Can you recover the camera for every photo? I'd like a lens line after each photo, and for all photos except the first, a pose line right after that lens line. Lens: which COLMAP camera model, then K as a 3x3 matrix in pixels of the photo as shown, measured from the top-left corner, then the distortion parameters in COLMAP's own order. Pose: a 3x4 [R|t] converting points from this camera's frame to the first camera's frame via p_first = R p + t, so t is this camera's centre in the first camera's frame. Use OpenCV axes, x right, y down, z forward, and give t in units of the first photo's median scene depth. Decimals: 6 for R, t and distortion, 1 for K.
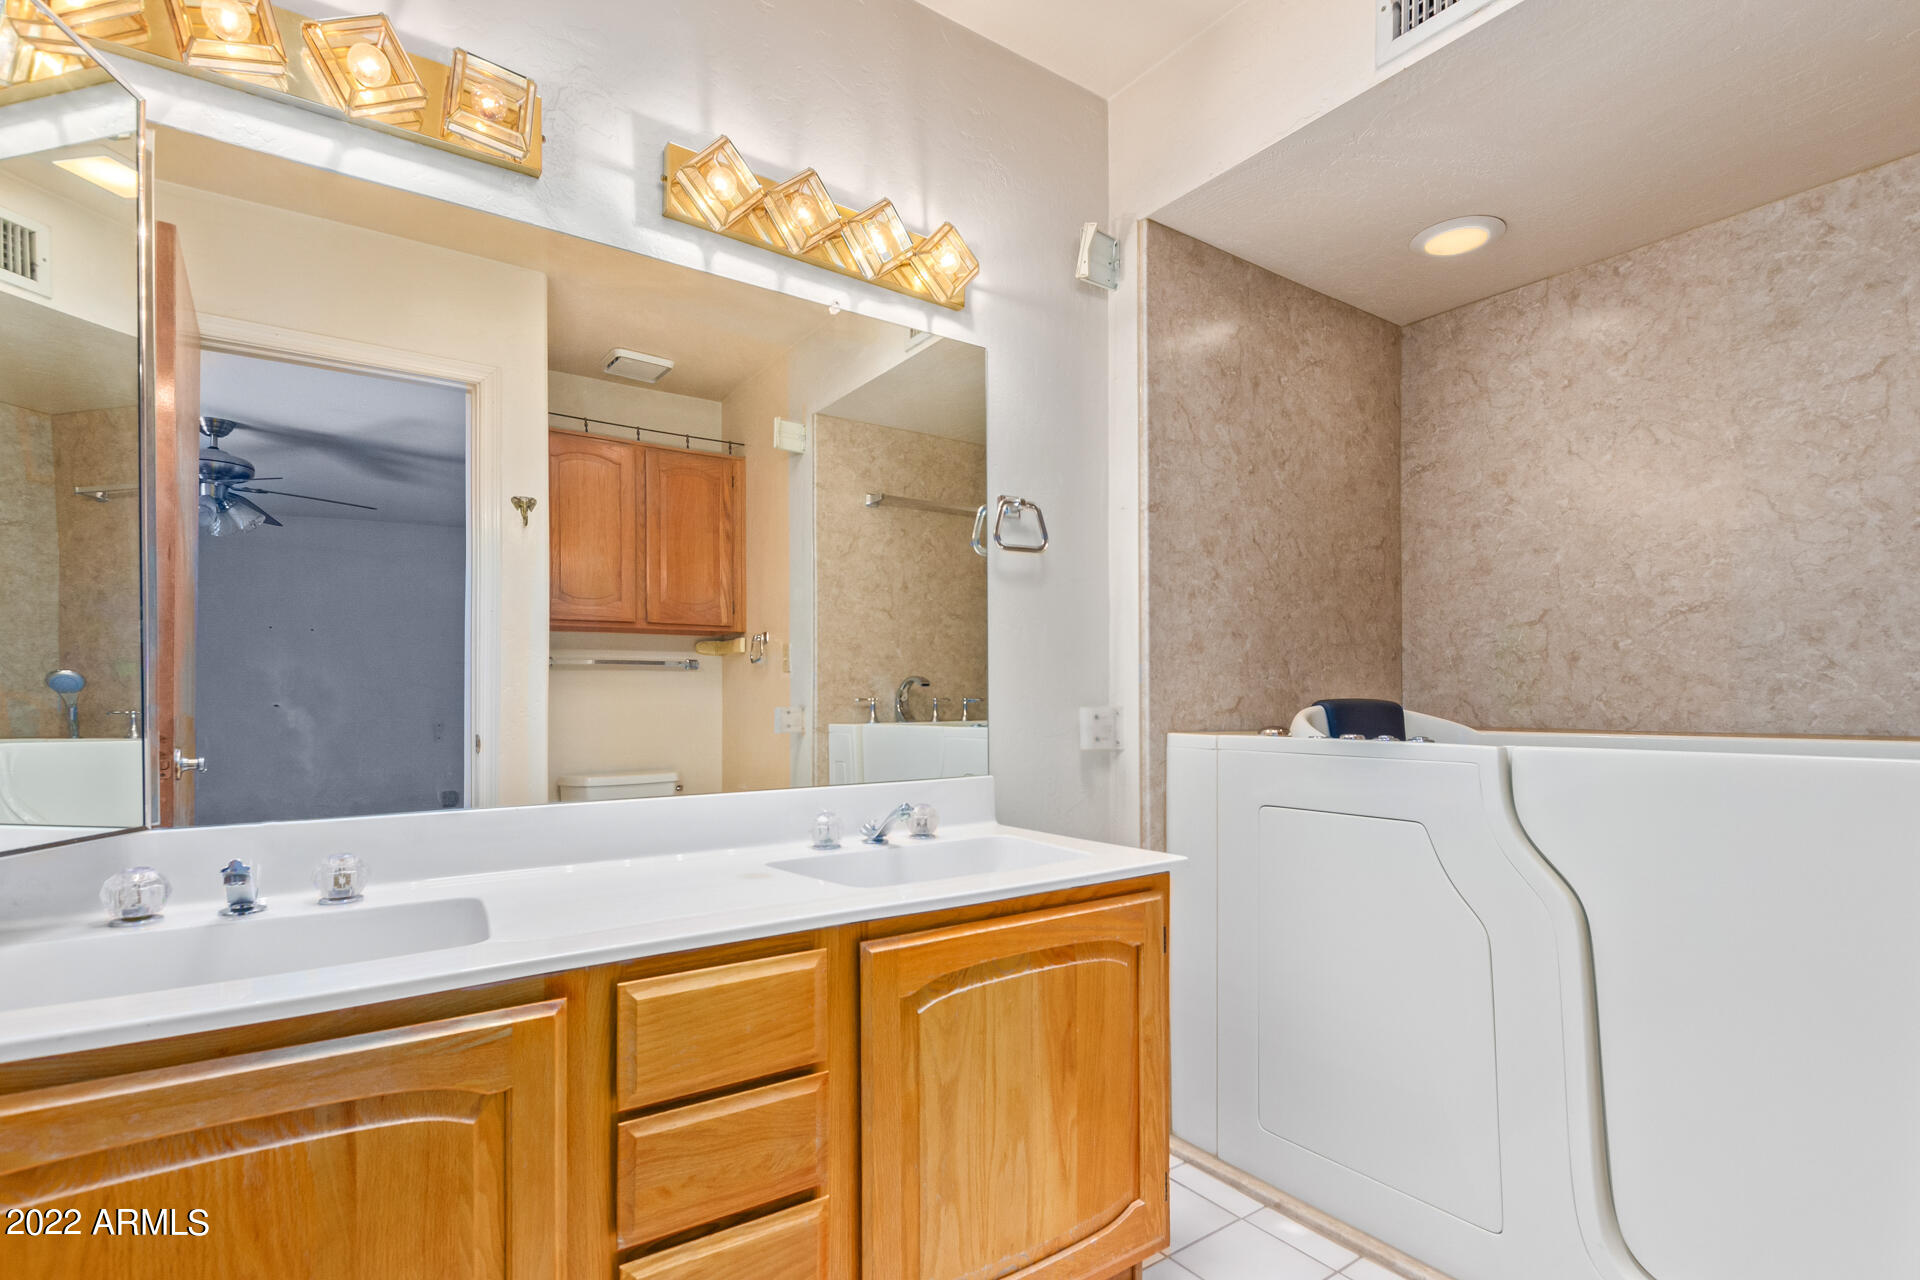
lens RADIAL K [[905.6, 0, 935.7], [0, 905.6, 694.8], [0, 0, 1]] dist [0.016981, 0.000463]
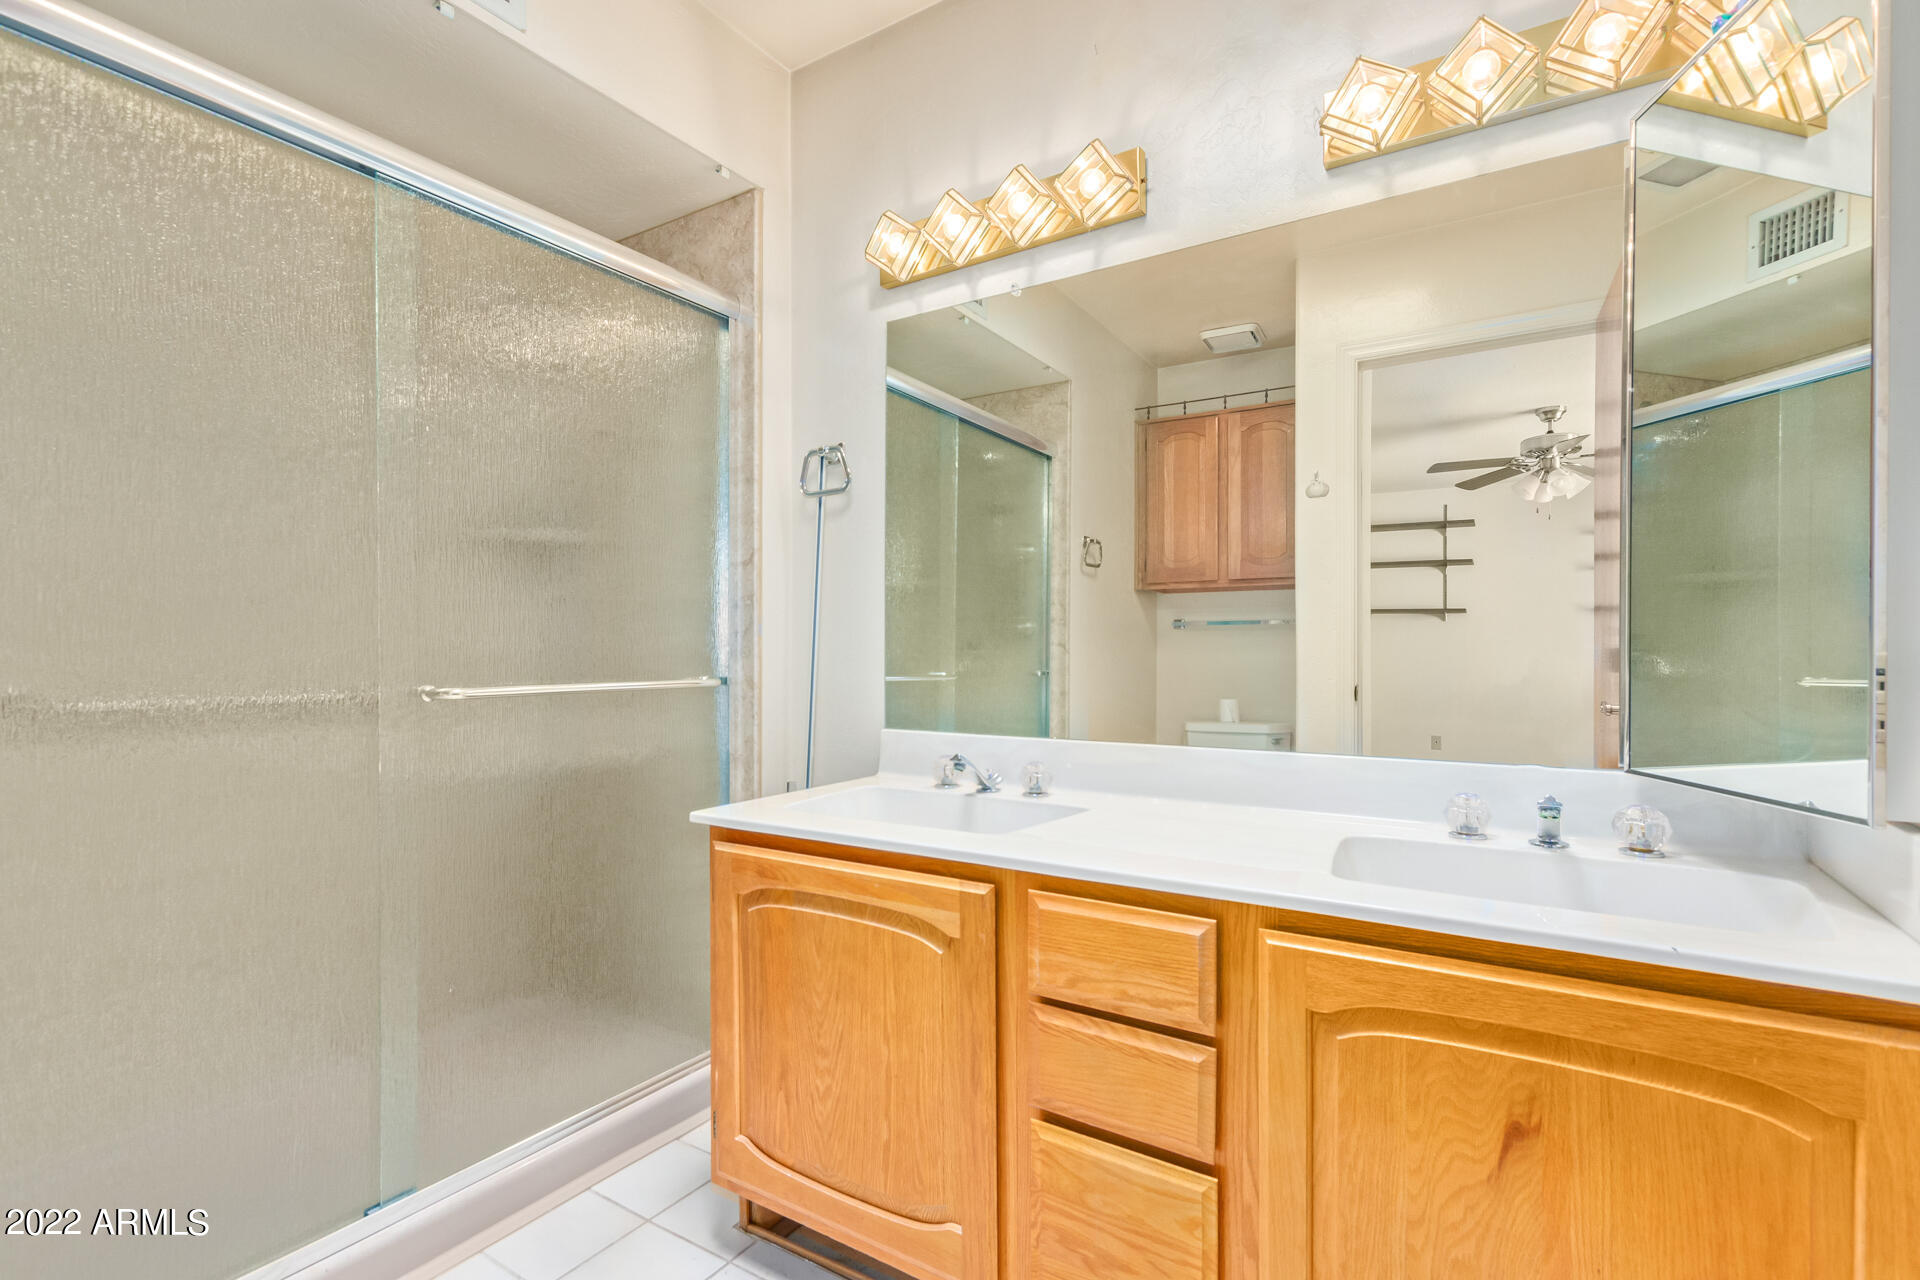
lens RADIAL K [[871.5, 0, 970.6], [0, 871.5, 655.3], [0, 0, 1]] dist [-0.000350, -0.000981]
pose [[0.401556, 0.003654, -0.915827, 0.568114], [0.004635, 0.999971, 0.006022, -0.001871], [0.915823, -0.006663, 0.401528, 0.383110]]
